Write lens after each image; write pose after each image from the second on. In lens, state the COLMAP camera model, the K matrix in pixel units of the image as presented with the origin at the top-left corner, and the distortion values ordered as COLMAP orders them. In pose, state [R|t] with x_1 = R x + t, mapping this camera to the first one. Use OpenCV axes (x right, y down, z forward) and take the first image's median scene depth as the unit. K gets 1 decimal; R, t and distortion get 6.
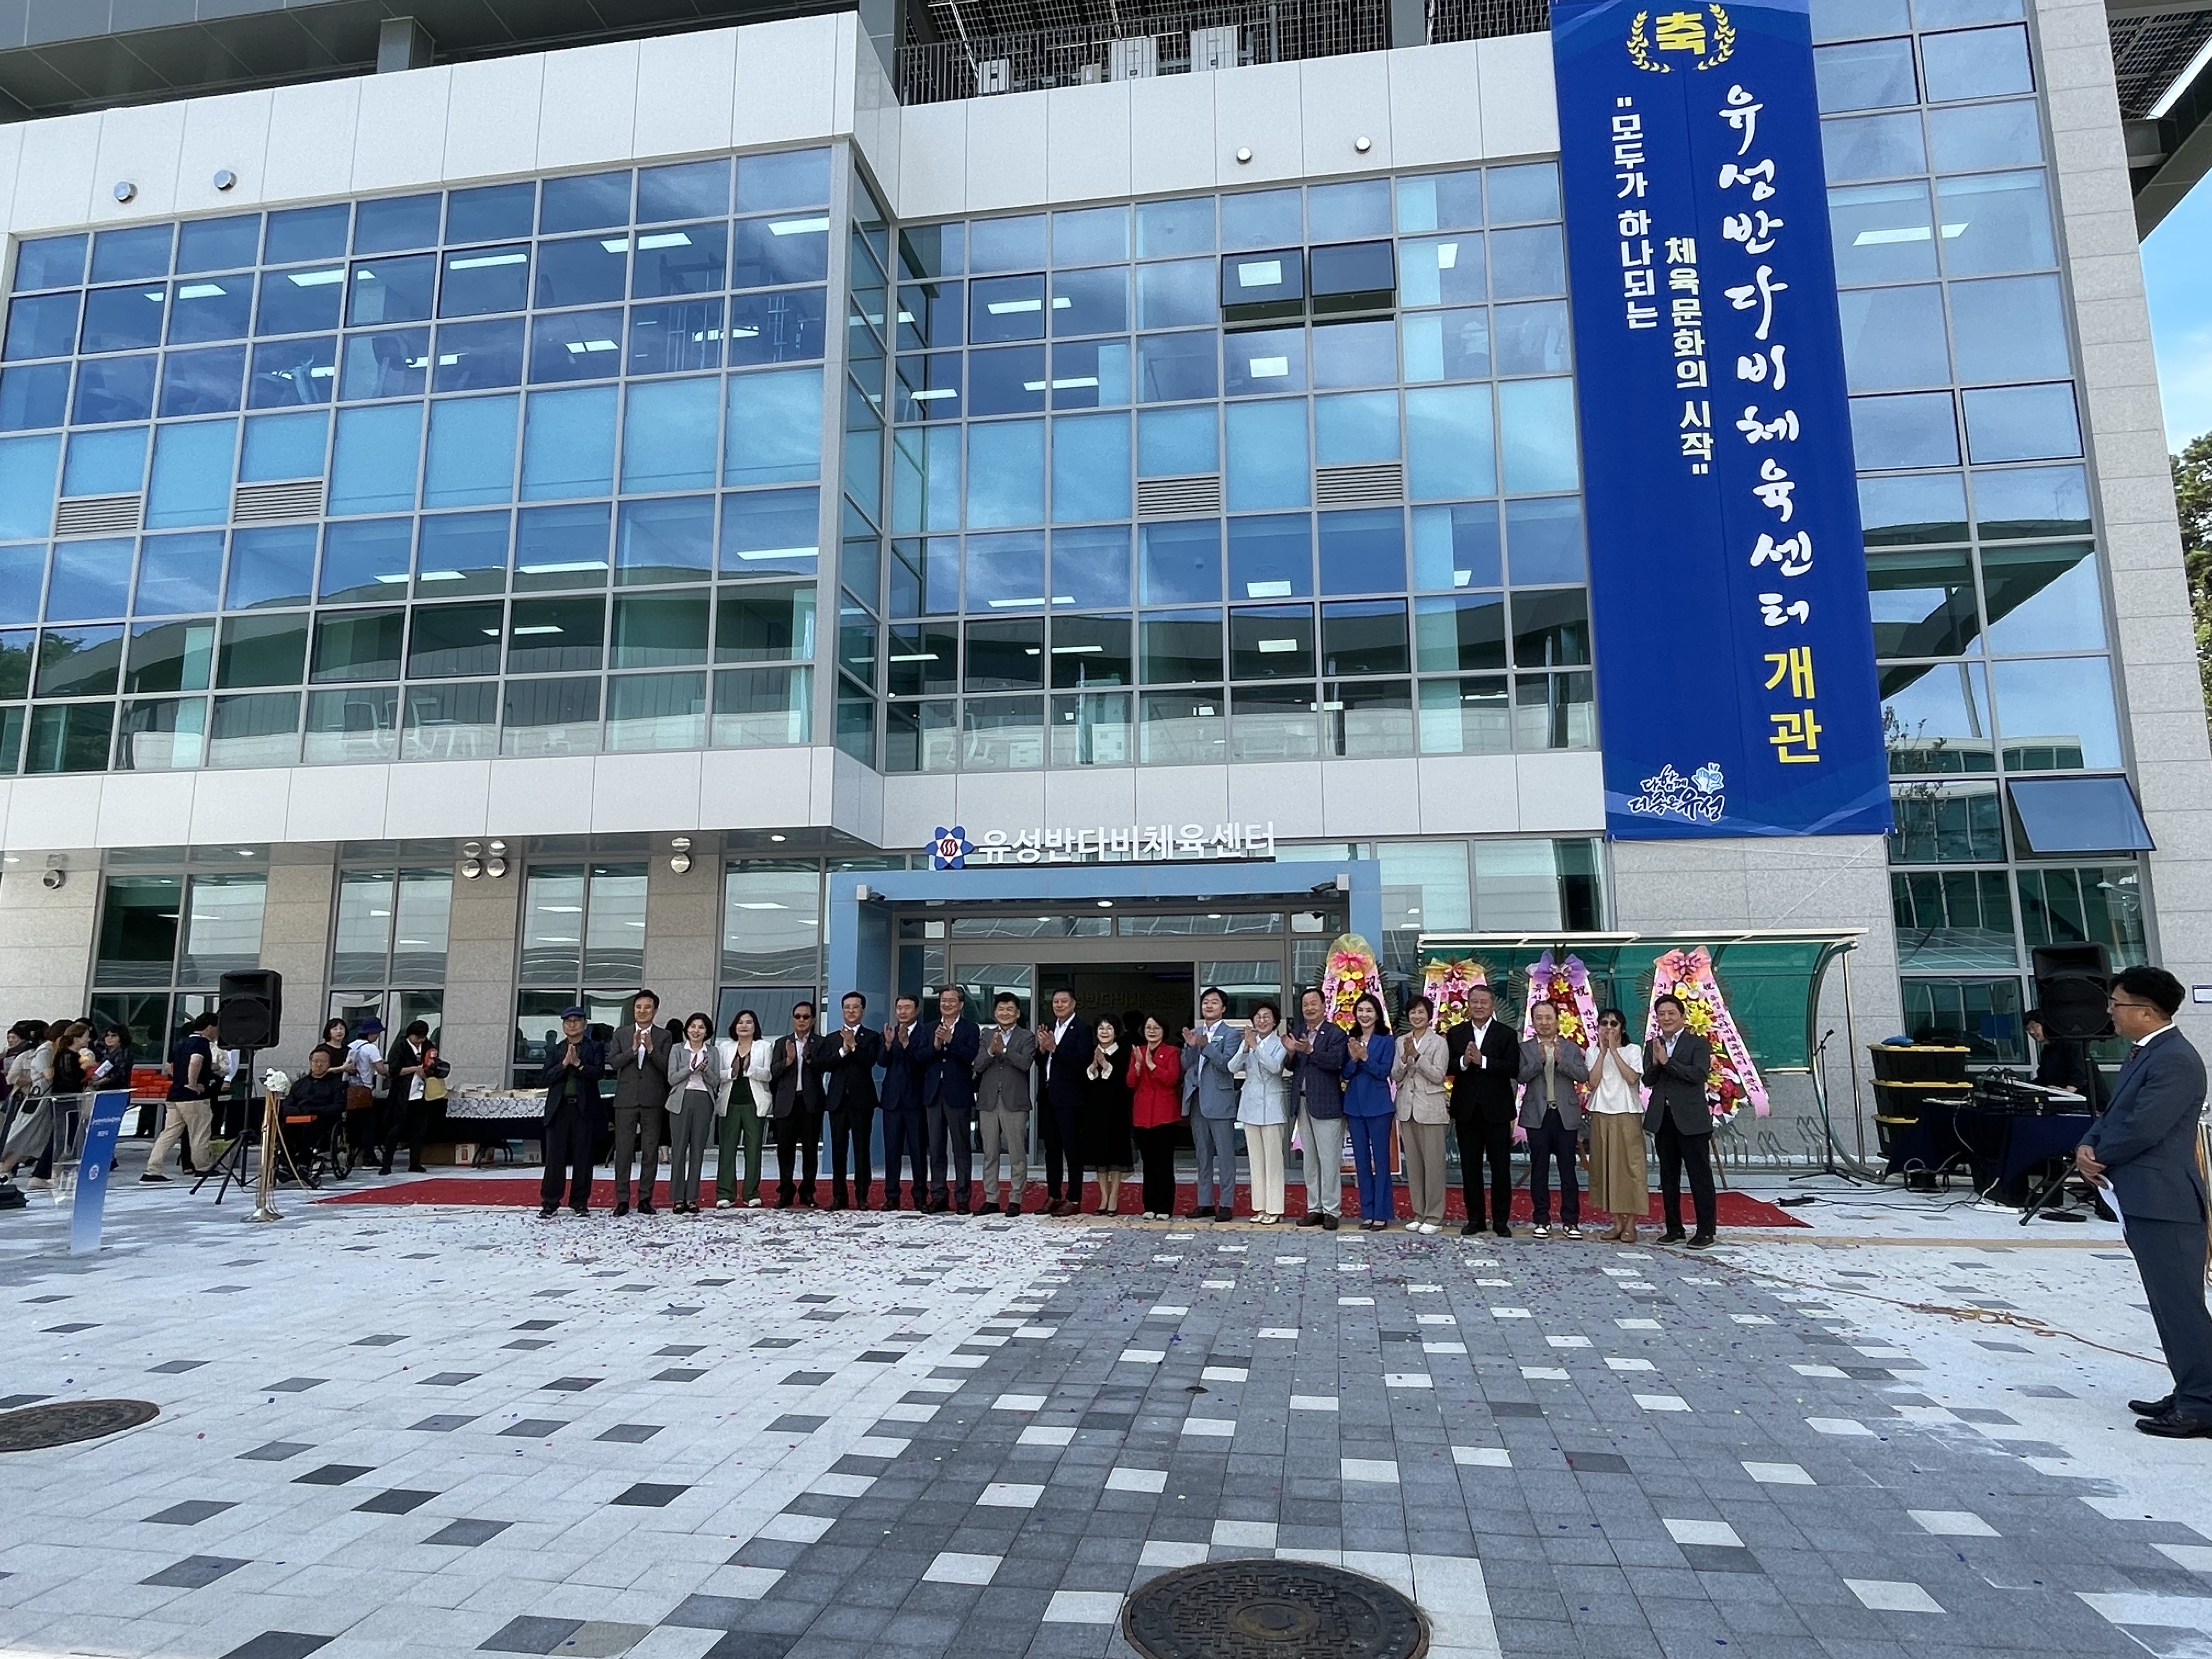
lens RADIAL K [[1338.7, 0, 1110.1], [0, 1338.7, 815.5], [0, 0, 1]] dist [-0.004015, 0.010308]
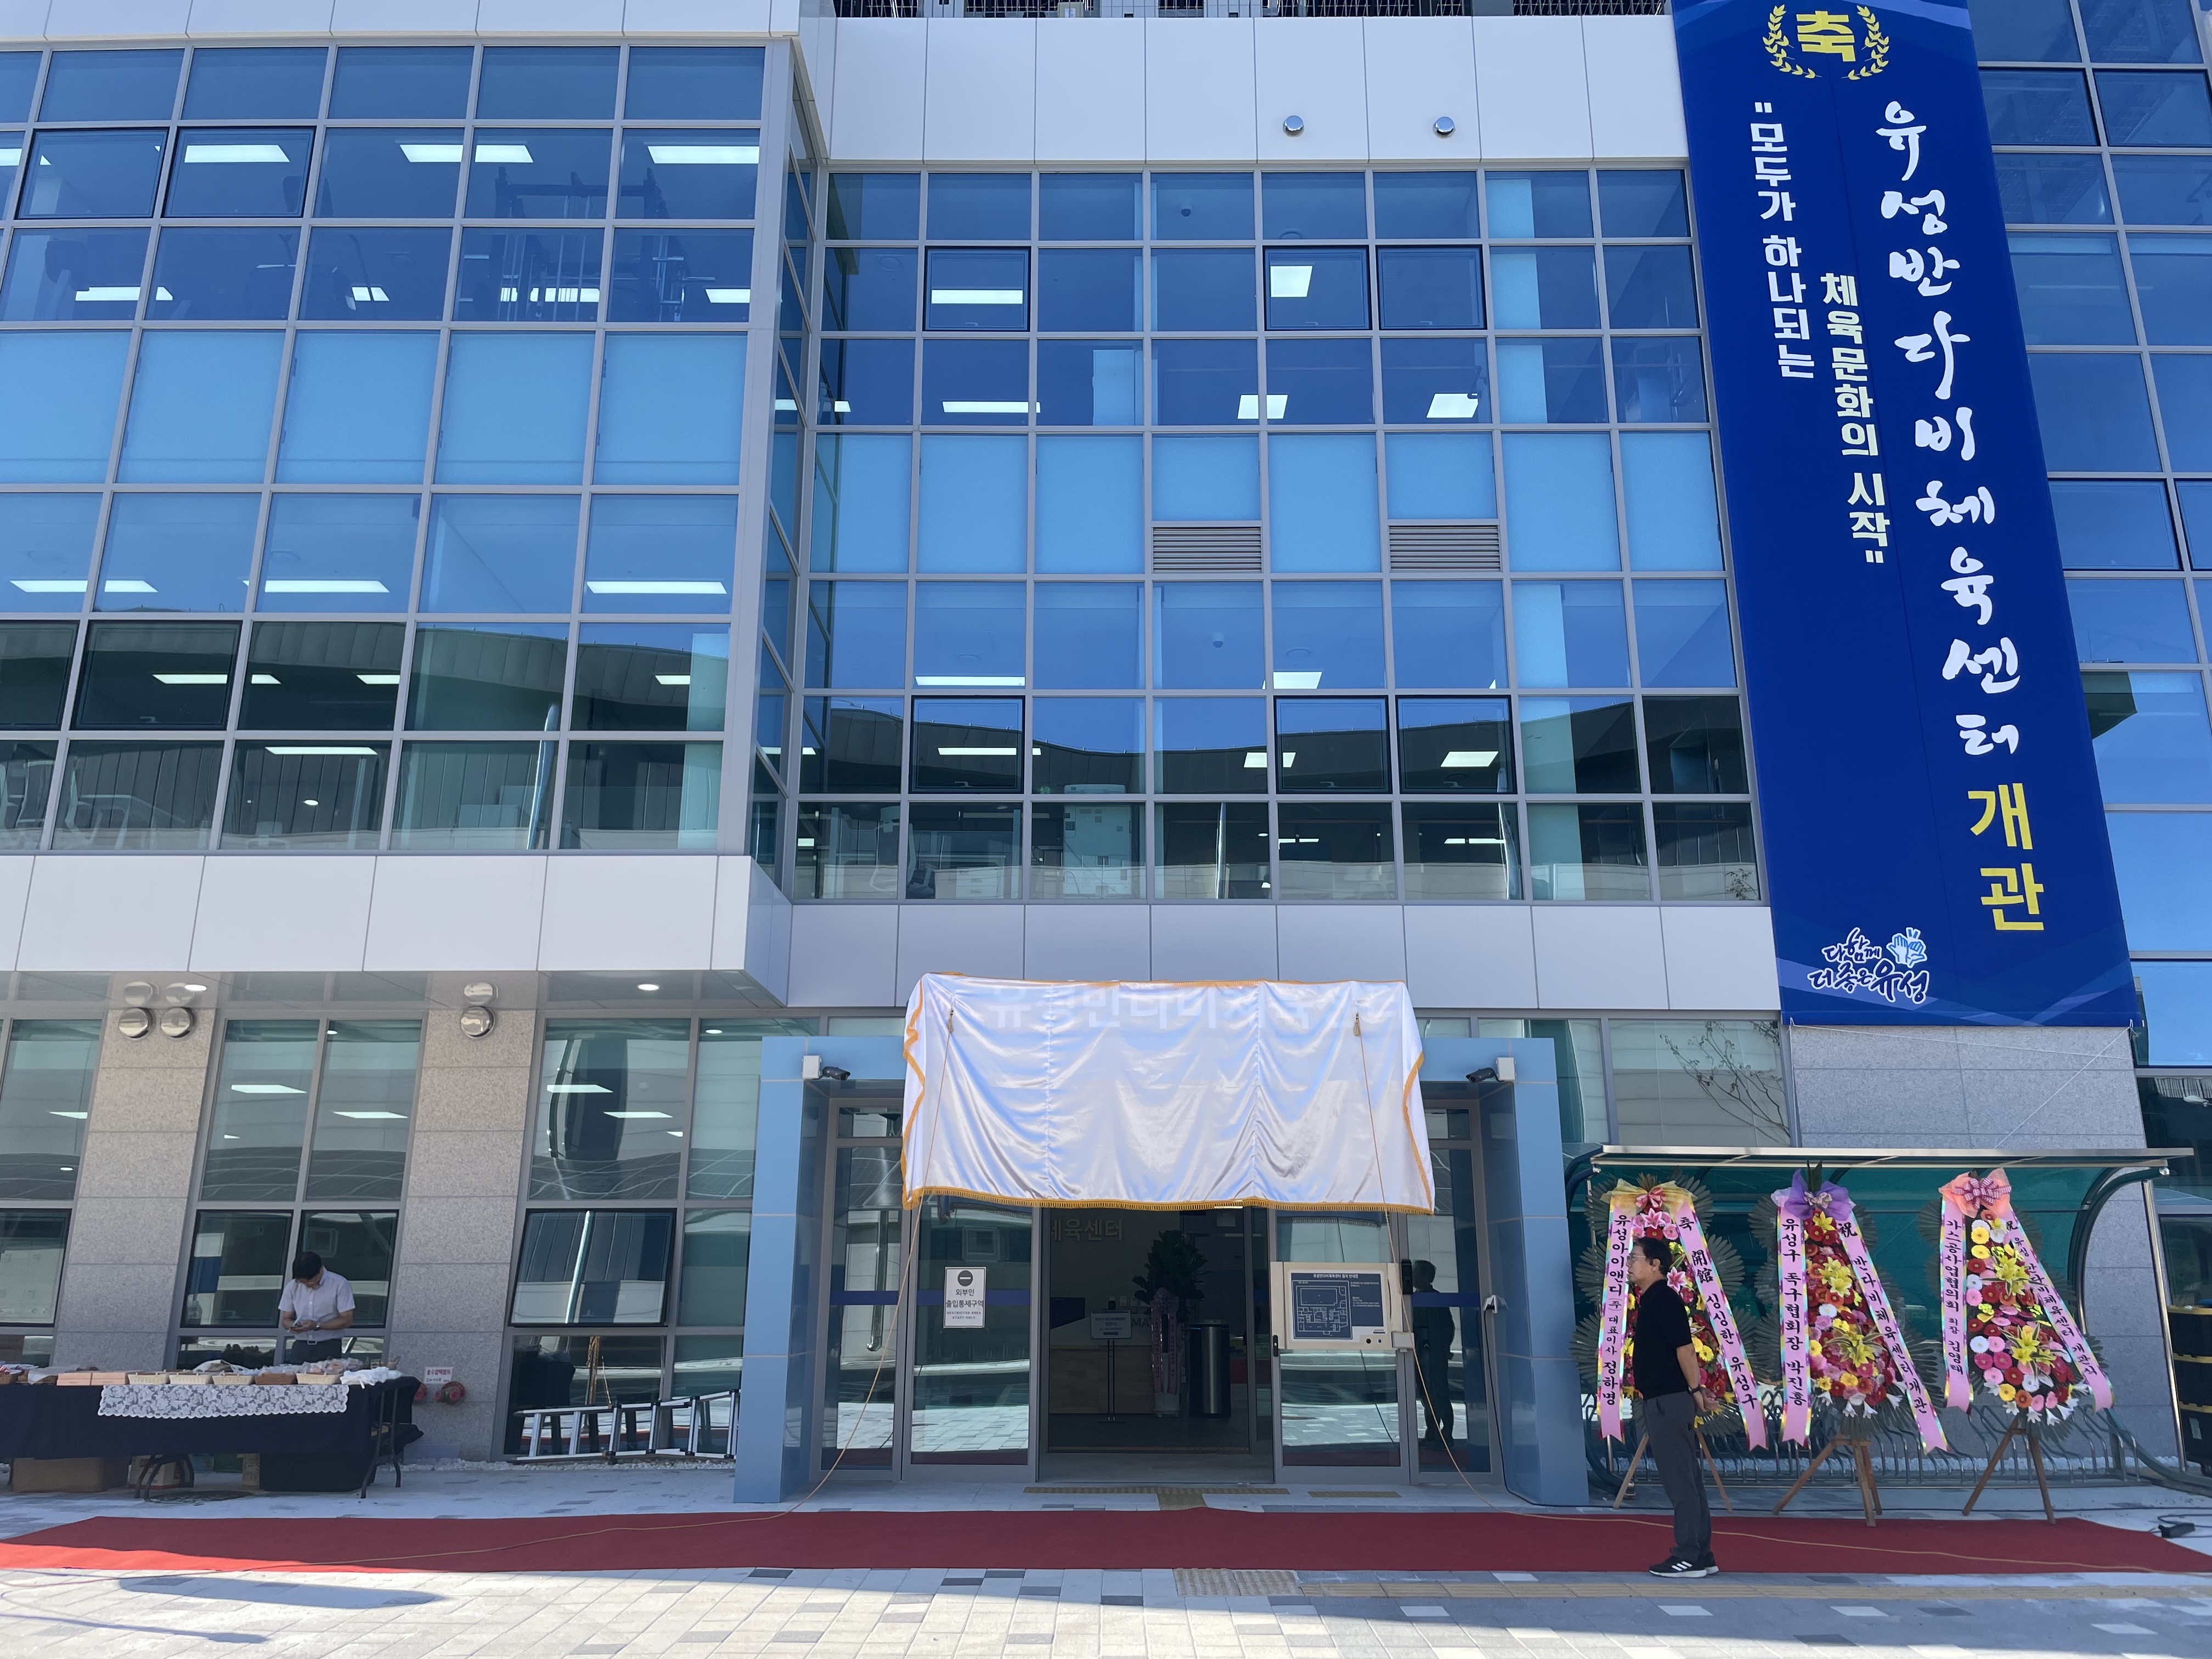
lens RADIAL K [[1670.8, 0, 1107.2], [0, 1670.8, 815.1], [0, 0, 1]] dist [0.021535, 0.005416]
pose [[0.987916, 0.046580, 0.147825, -0.146944], [-0.030698, 0.993681, -0.107959, 0.014475], [-0.151919, 0.102117, 0.983104, 0.112517]]
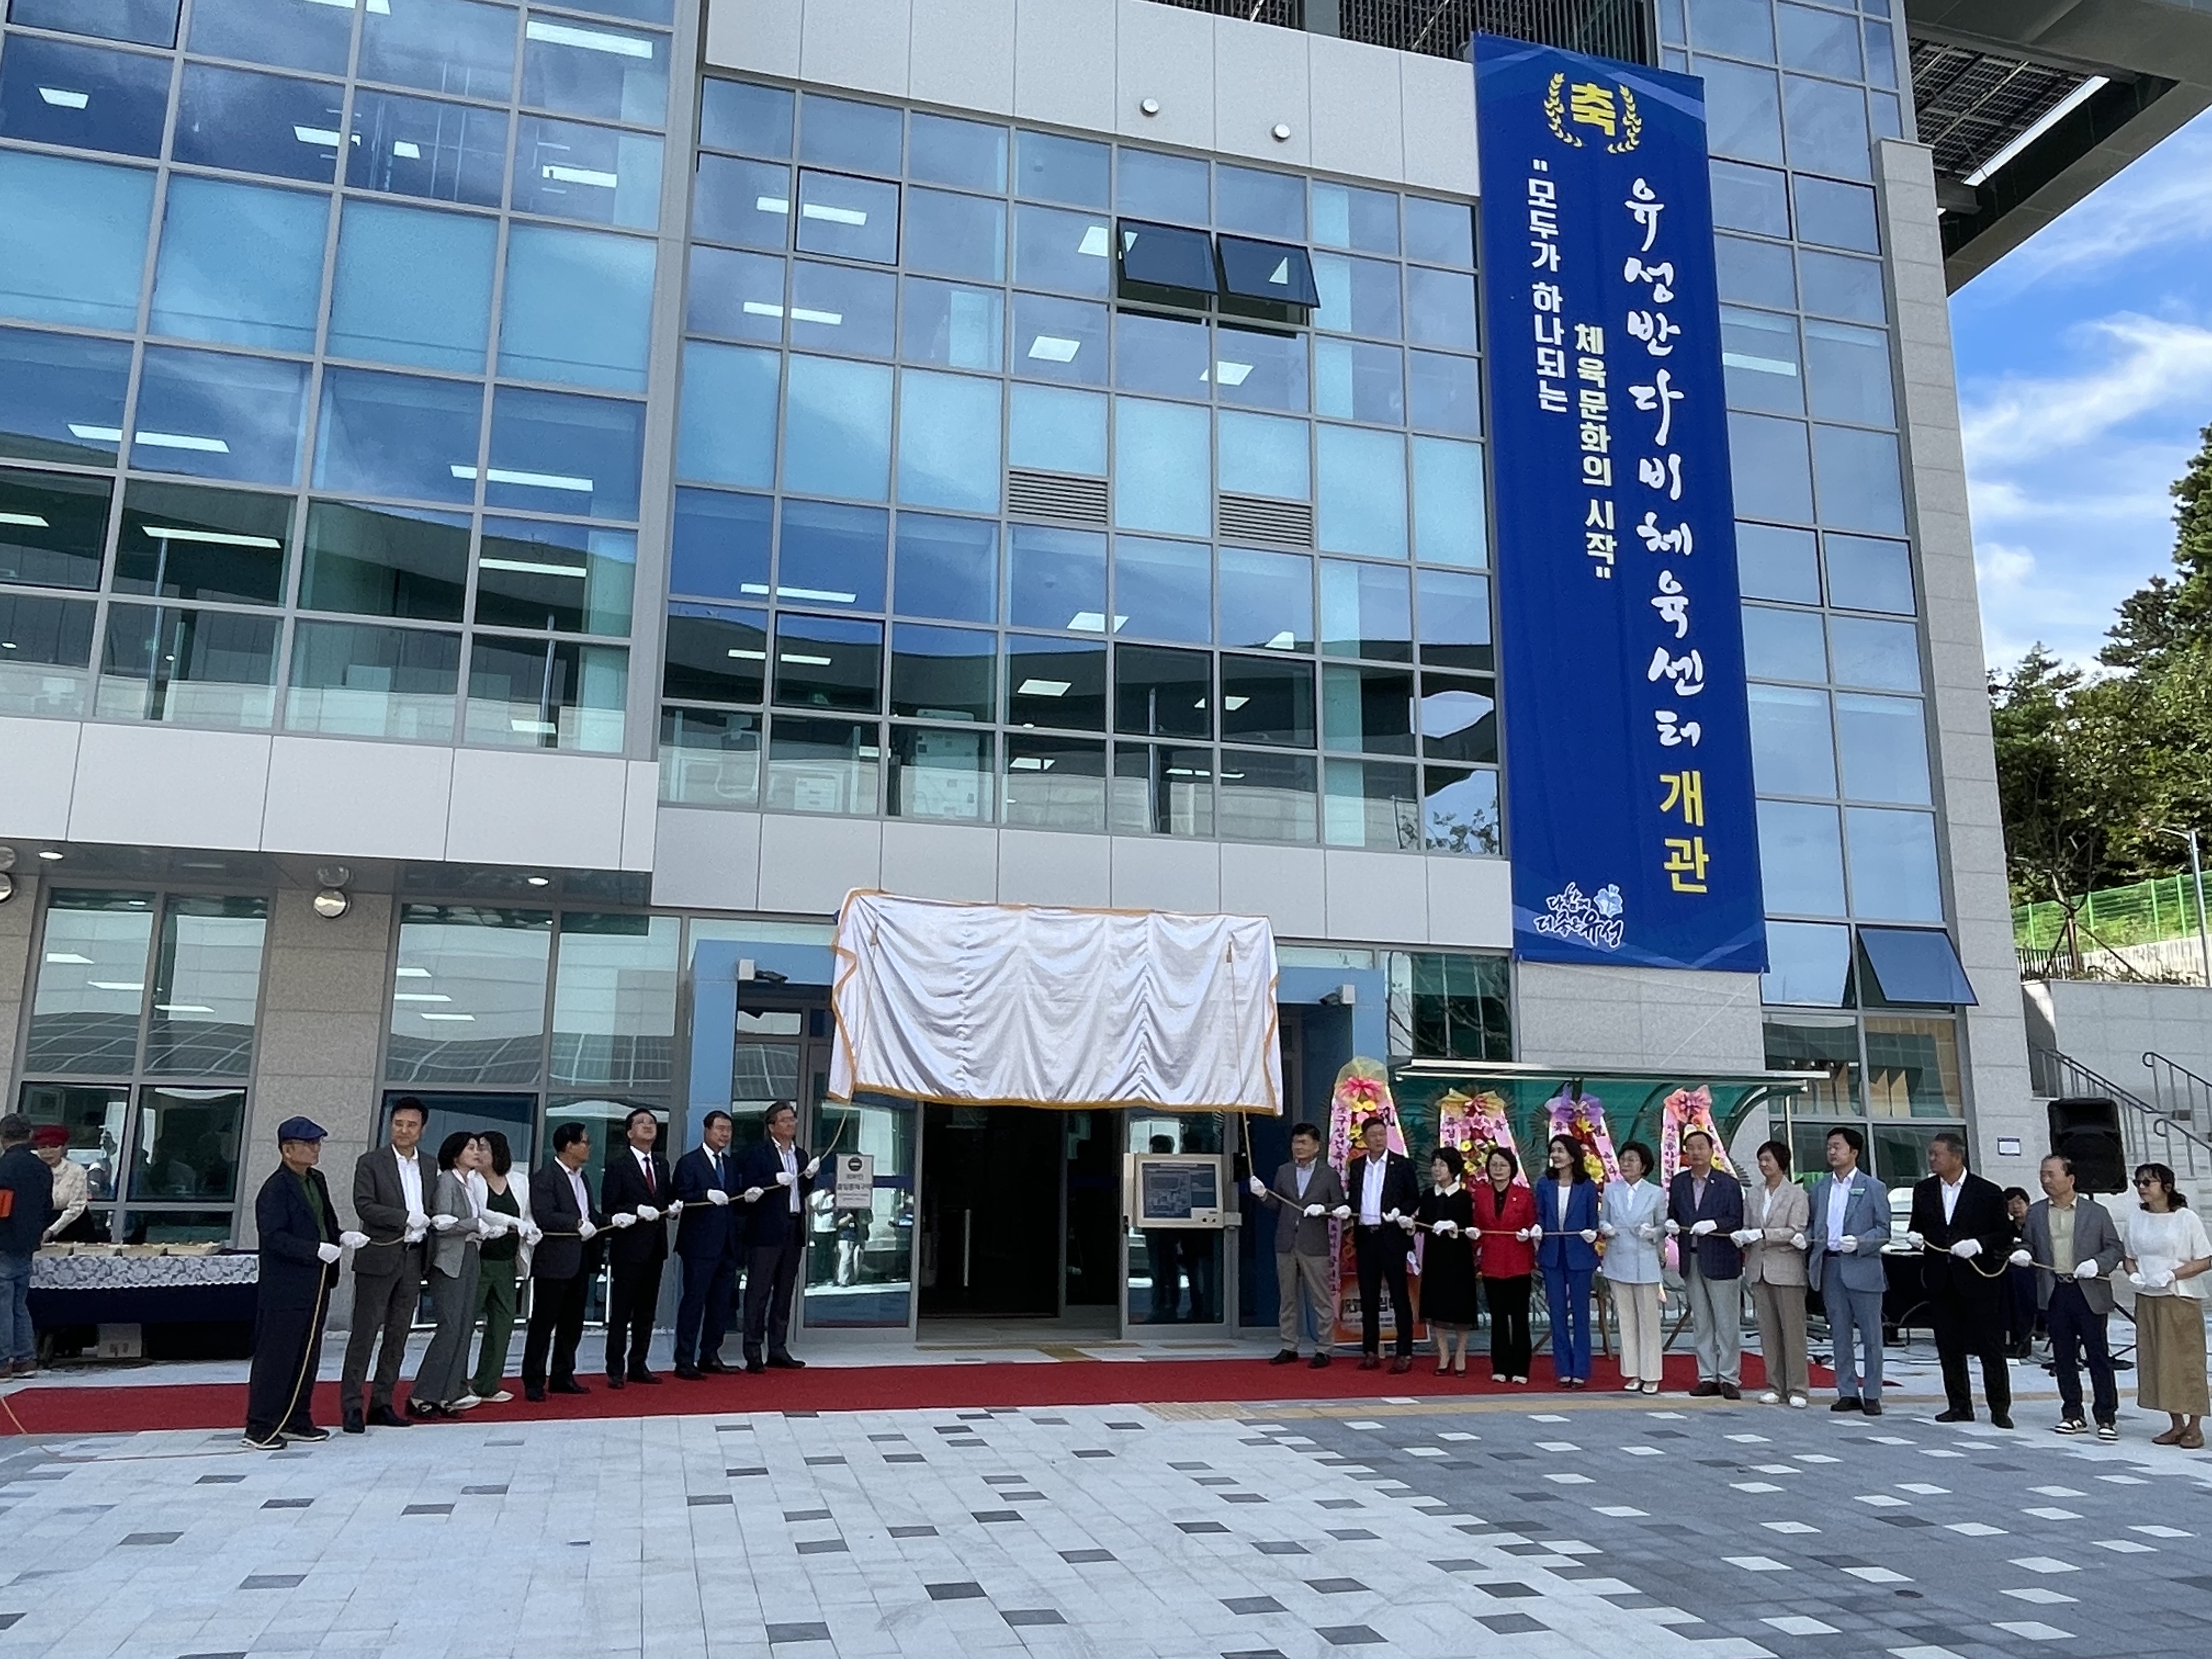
lens RADIAL K [[1670.8, 0, 1091.4], [0, 1670.8, 801.8], [0, 0, 1]] dist [0.021535, 0.005416]
pose [[0.914022, 0.101290, 0.392815, -0.336124], [-0.082510, 0.994504, -0.064453, 0.008477], [-0.397184, 0.026500, 0.917356, 0.069691]]
